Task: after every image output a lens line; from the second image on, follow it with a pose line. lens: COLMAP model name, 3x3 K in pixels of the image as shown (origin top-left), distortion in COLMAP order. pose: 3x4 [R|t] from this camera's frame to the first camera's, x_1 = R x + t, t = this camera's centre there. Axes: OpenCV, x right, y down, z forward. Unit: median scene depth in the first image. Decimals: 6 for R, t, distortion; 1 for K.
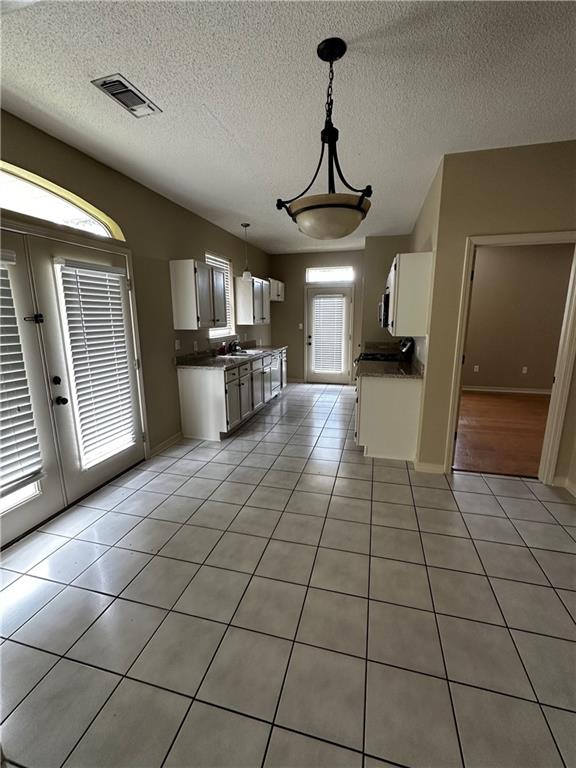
lens RADIAL K [[330.1, 0, 286.3], [0, 330.1, 383.3], [0, 0, 1]] dist [-0.000615, 0.000586]
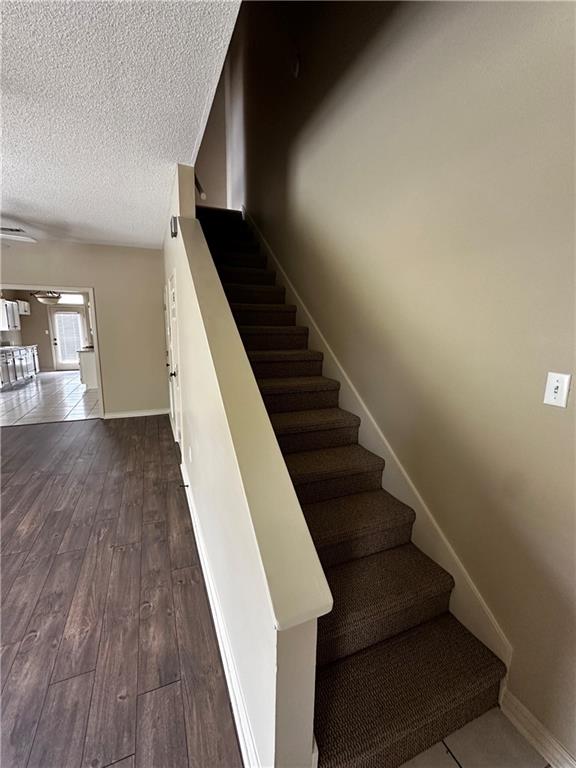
lens RADIAL K [[330.1, 0, 290.3], [0, 330.1, 381.1], [0, 0, 1]] dist [-0.000615, 0.000586]
pose [[0.787057, -0.090578, 0.610194, -0.020169], [0.112672, 0.993630, 0.002166, 0.168379], [-0.606504, 0.067047, 0.792249, -0.836016]]
